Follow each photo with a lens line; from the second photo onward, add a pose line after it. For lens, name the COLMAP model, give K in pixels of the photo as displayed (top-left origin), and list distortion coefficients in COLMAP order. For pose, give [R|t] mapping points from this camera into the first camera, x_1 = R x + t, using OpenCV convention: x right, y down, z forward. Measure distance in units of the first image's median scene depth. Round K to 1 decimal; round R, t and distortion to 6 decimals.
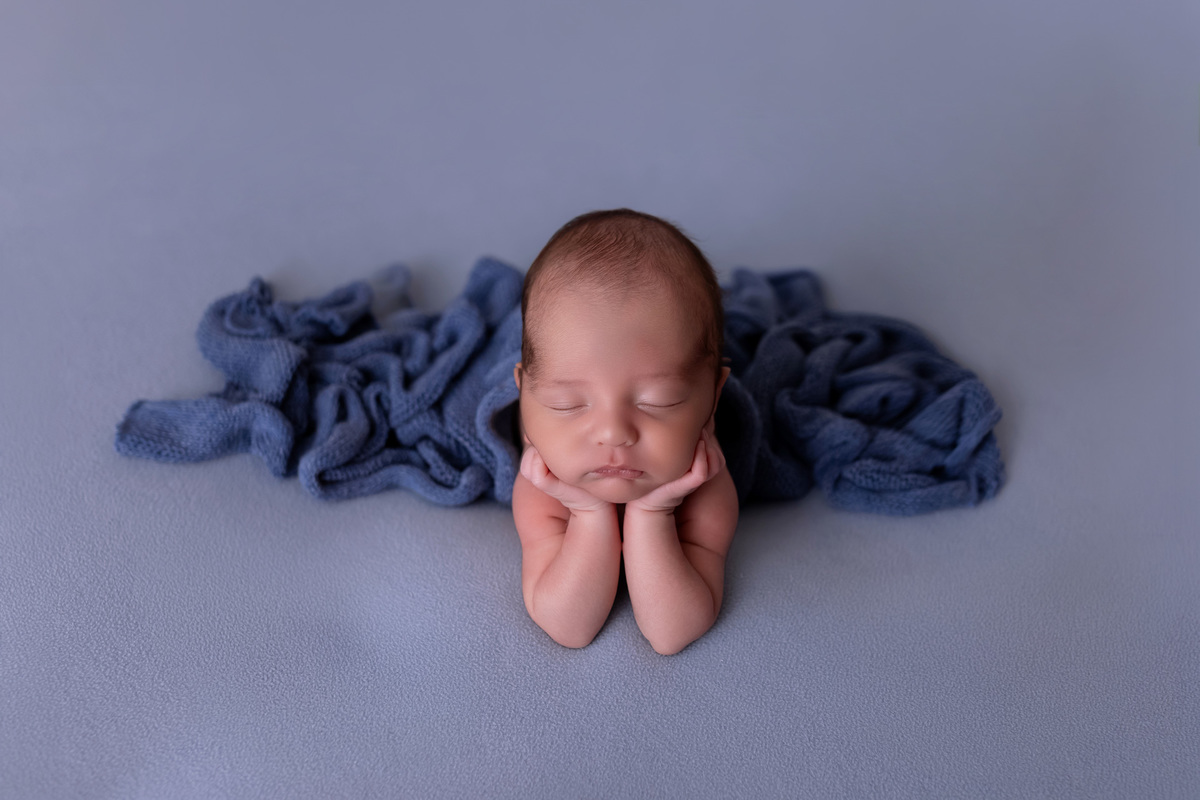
lens RADIAL K [[1199.6, 0, 606.2], [0, 1199.6, 402.2], [0, 0, 1]] dist [-0.000590, 0.000069]
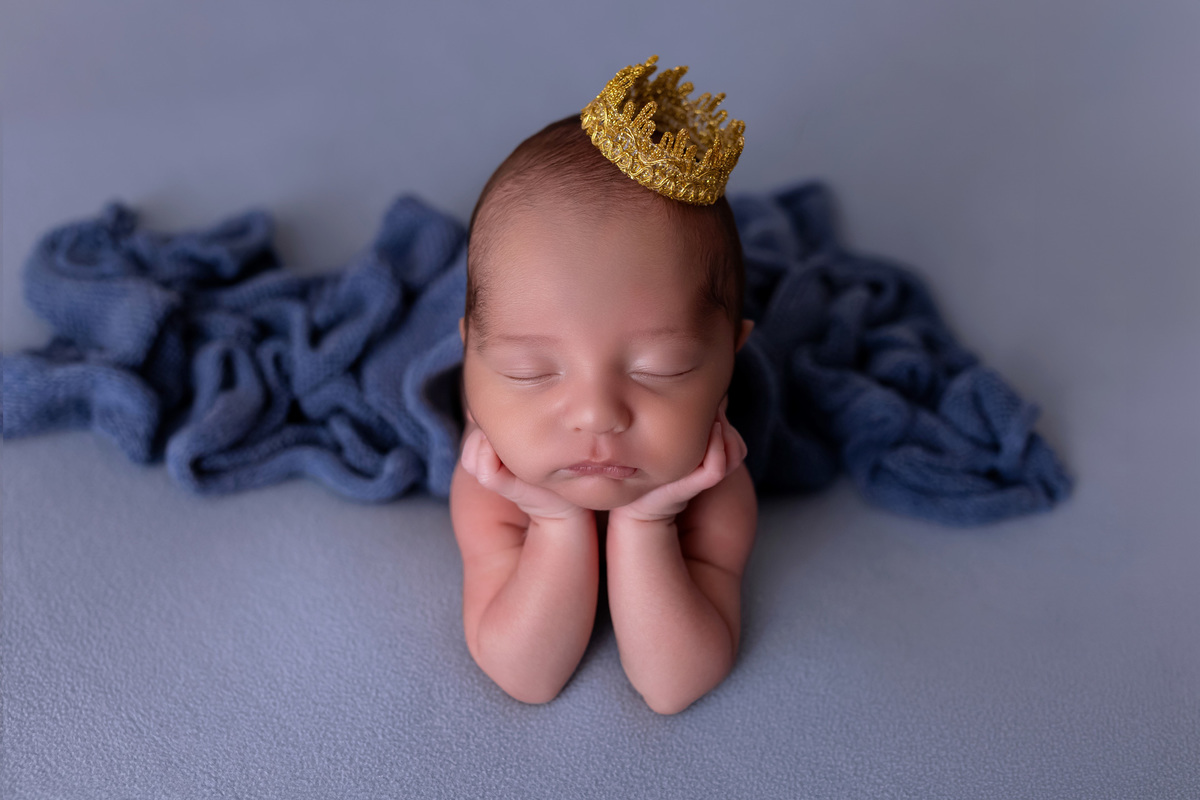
lens RADIAL K [[1199.6, 0, 606.2], [0, 1199.6, 402.2], [0, 0, 1]] dist [-0.000590, 0.000069]
pose [[0.999021, 0.000579, 0.044233, -0.016417], [-0.002289, 0.999252, 0.038616, -0.007087], [-0.044177, -0.038679, 0.998275, 0.274325]]
